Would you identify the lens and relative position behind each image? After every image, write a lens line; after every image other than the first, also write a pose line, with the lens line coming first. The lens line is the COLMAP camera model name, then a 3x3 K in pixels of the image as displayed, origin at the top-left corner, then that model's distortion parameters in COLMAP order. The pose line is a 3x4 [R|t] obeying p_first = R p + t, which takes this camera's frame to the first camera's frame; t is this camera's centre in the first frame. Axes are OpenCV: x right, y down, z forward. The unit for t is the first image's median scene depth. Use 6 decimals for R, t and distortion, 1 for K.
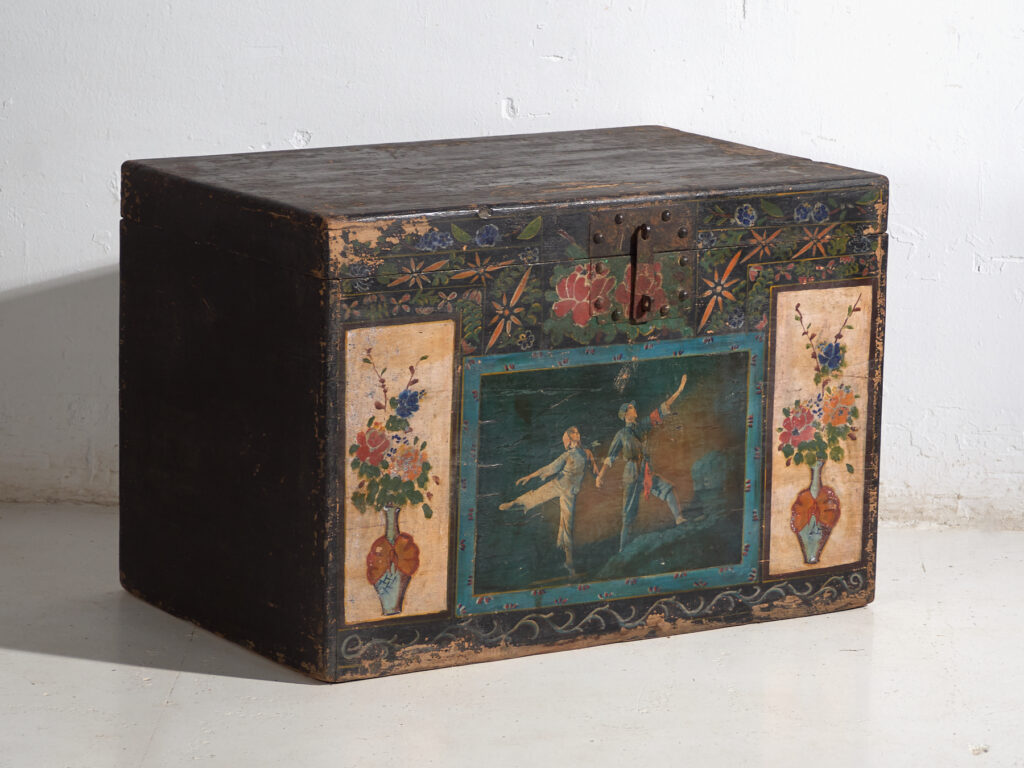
lens RADIAL K [[4024.0, 0, 511.2], [0, 4024.0, 515.5], [0, 0, 1]] dist [0.046853, -3.640527]
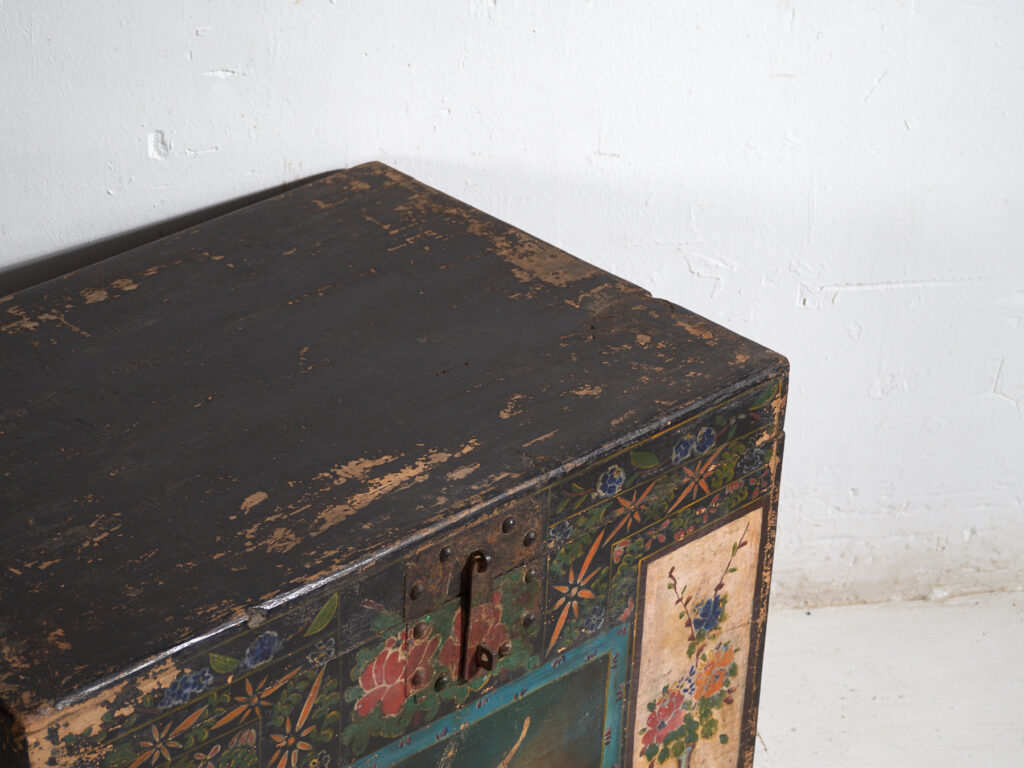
lens RADIAL K [[3194.1, 0, 512.0], [0, 3194.1, 384.0], [0, 0, 1]] dist [-0.131500, -0.028831]
pose [[0.973681, -0.090026, 0.209381, -0.064453], [0.027929, 0.958888, 0.282406, -0.234695], [-0.226197, -0.269126, 0.936166, 0.513712]]
